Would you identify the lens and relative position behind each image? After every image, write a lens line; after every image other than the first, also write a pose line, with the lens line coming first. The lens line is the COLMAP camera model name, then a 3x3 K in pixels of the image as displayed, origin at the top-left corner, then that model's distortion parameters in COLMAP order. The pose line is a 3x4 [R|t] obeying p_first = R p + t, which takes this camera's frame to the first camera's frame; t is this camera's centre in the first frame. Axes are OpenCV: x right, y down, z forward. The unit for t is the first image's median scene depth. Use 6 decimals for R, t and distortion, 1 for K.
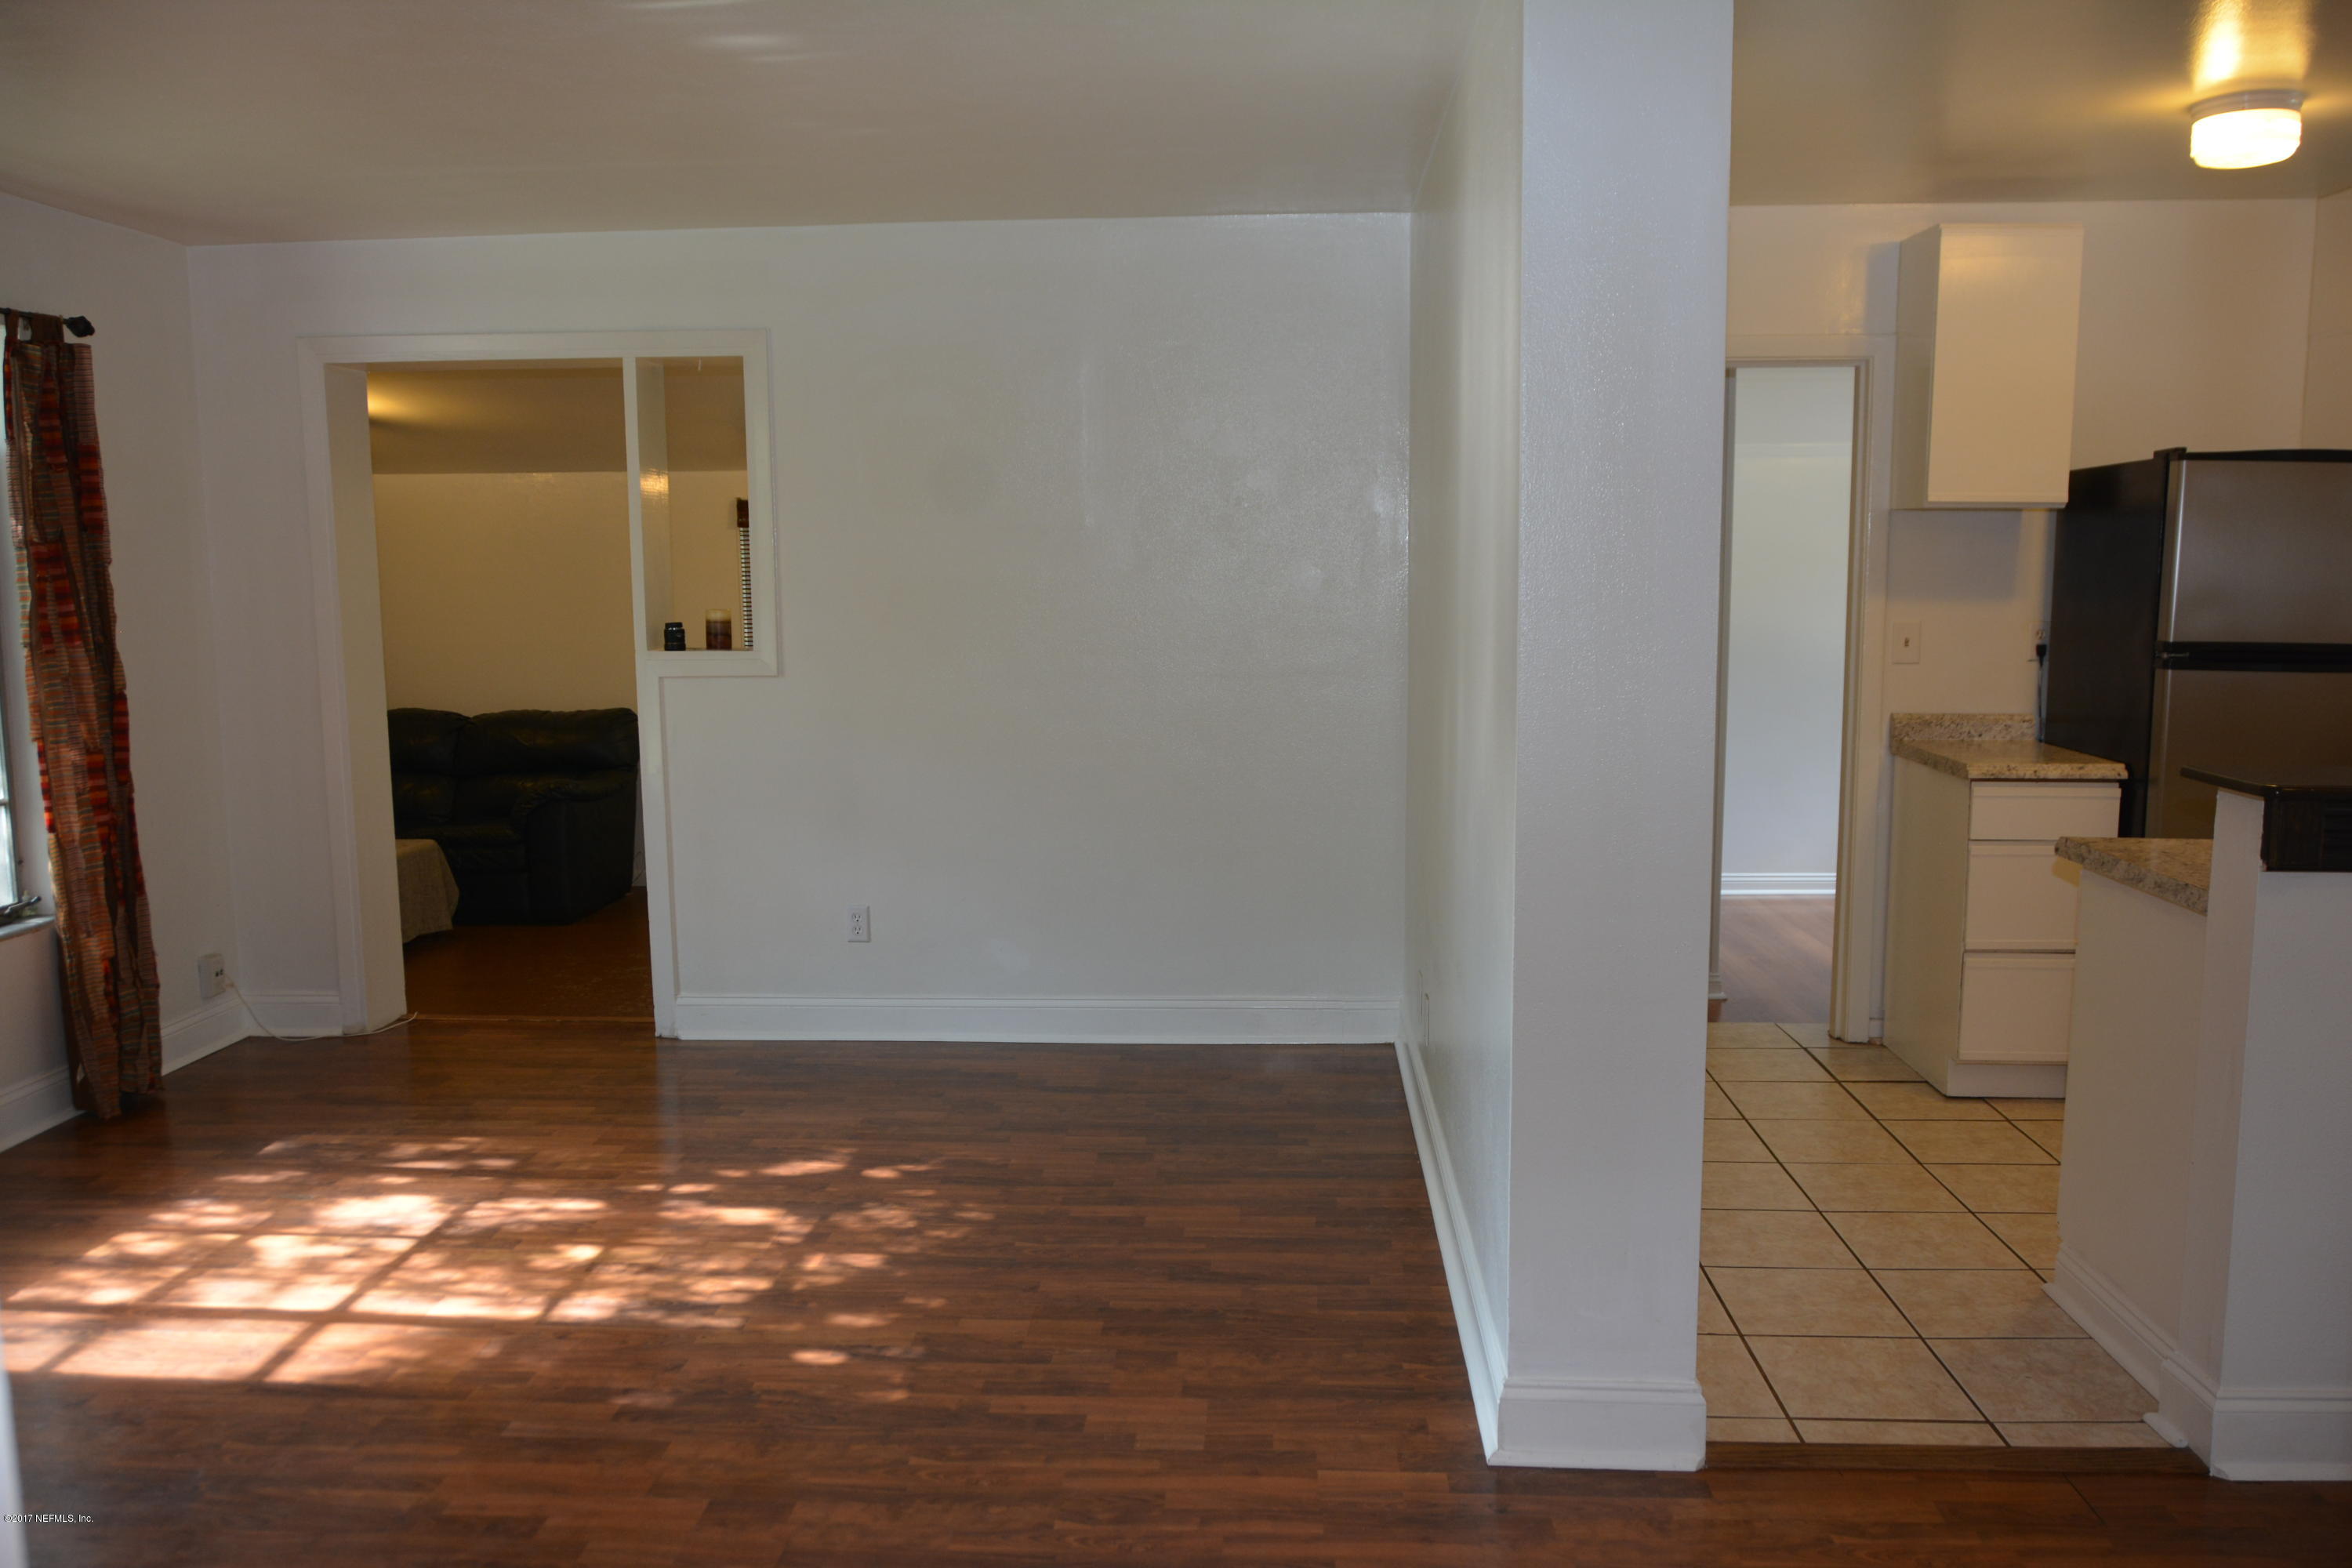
lens RADIAL K [[1826.0, 0, 1173.2], [0, 1826.0, 785.6], [0, 0, 1]] dist [-0.029304, 0.005960]
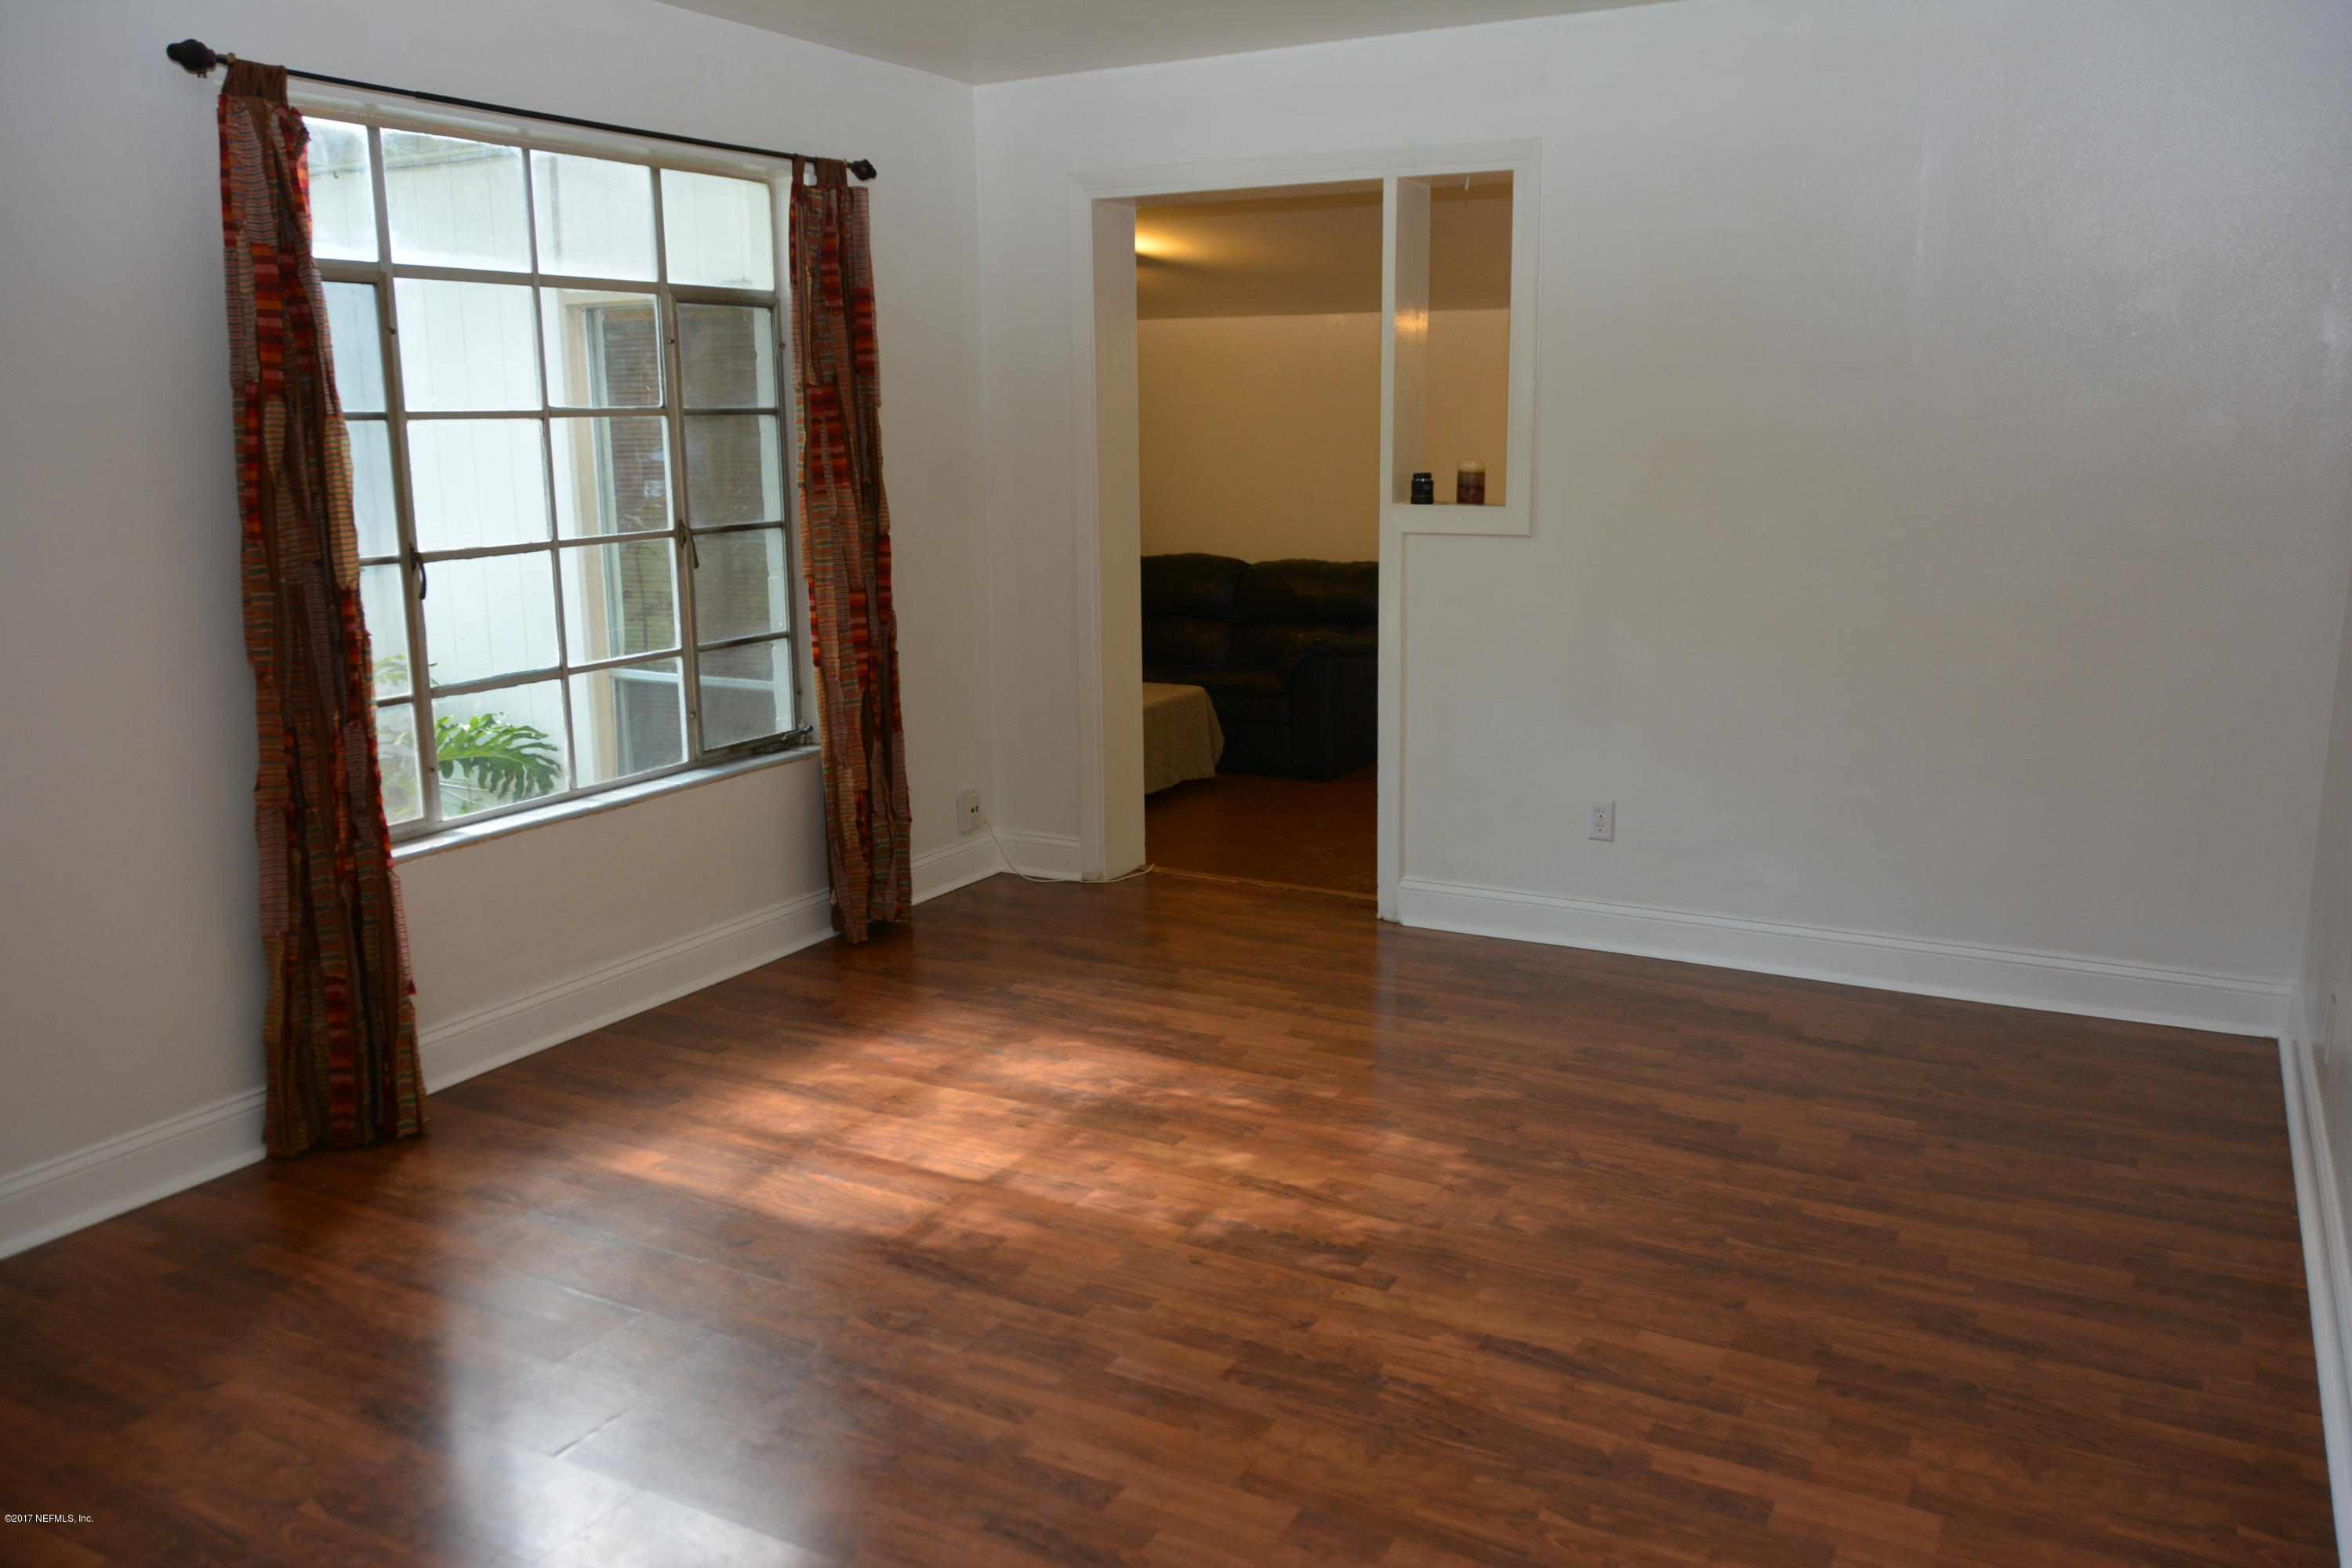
lens RADIAL K [[1826.0, 0, 1173.2], [0, 1826.0, 785.6], [0, 0, 1]] dist [-0.029304, 0.005960]
pose [[0.902405, 0.087087, -0.421996, 0.014536], [-0.052665, 0.994312, 0.092575, -0.014306], [0.427658, -0.061316, 0.901859, 0.136291]]
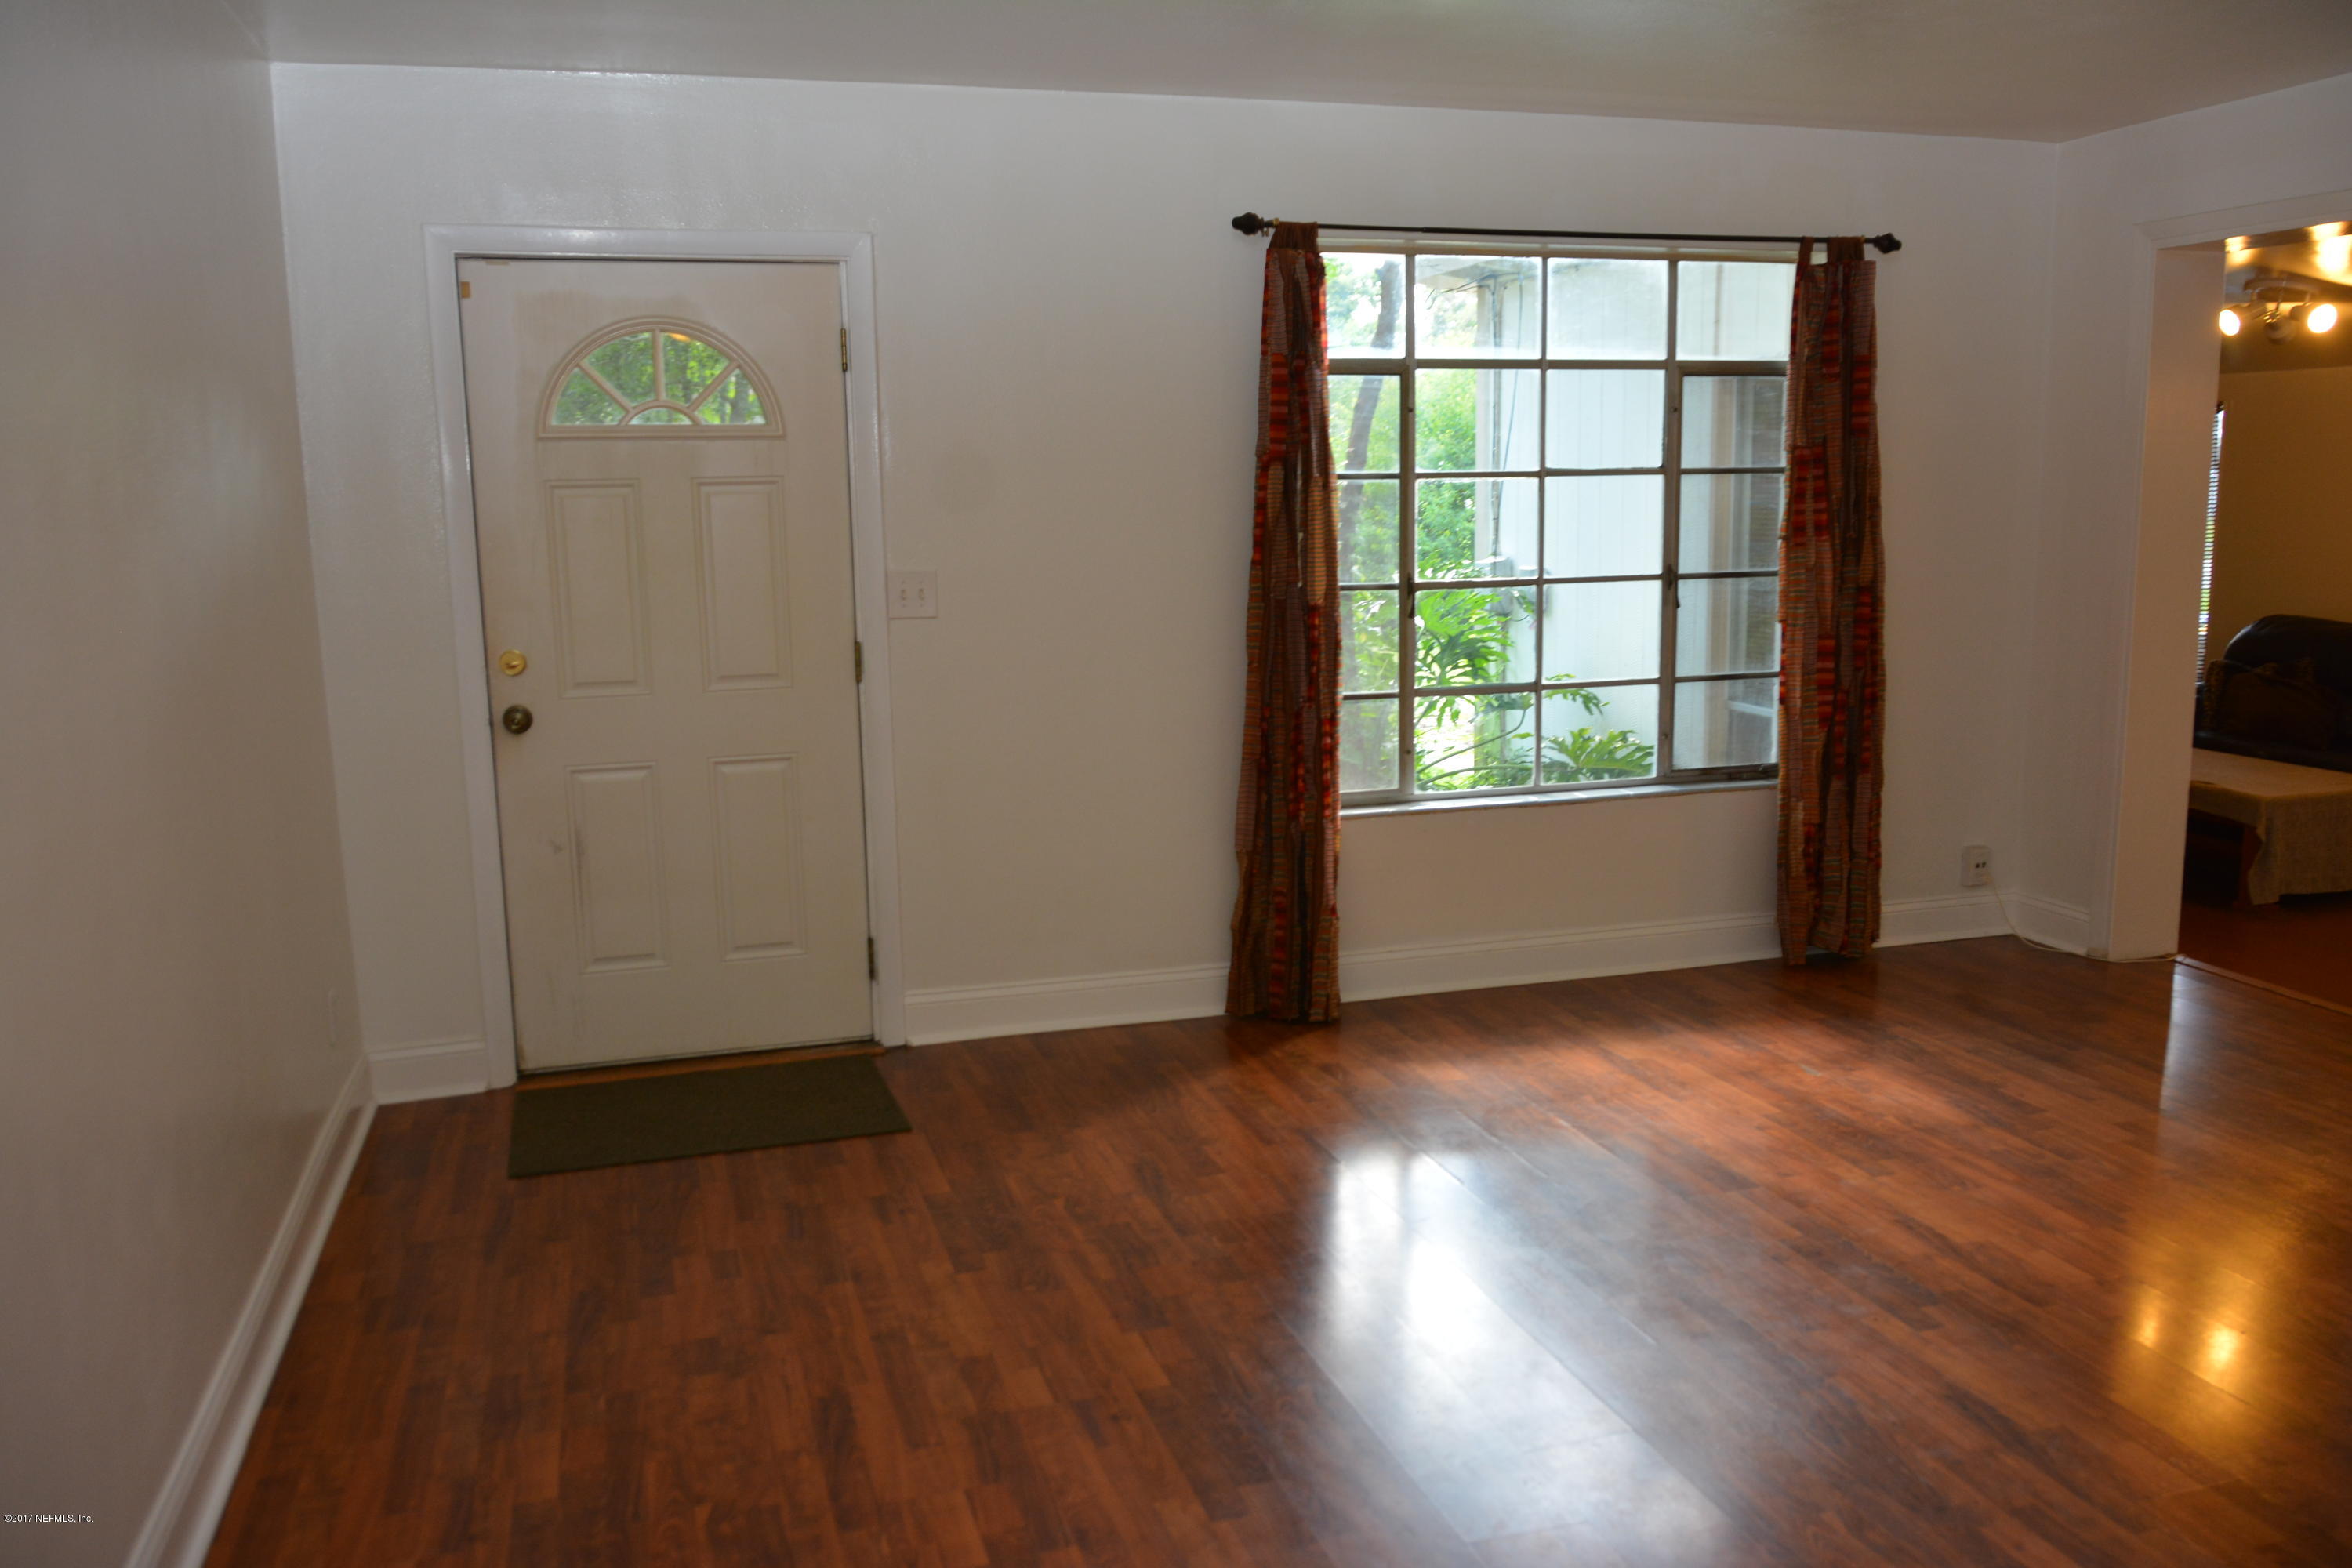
lens RADIAL K [[1826.0, 0, 1173.2], [0, 1826.0, 785.6], [0, 0, 1]] dist [-0.029304, 0.005960]
pose [[0.338301, 0.159278, -0.927460, 0.320125], [-0.105561, 0.985775, 0.130788, -0.033226], [0.935099, 0.053658, 0.350302, 0.250316]]
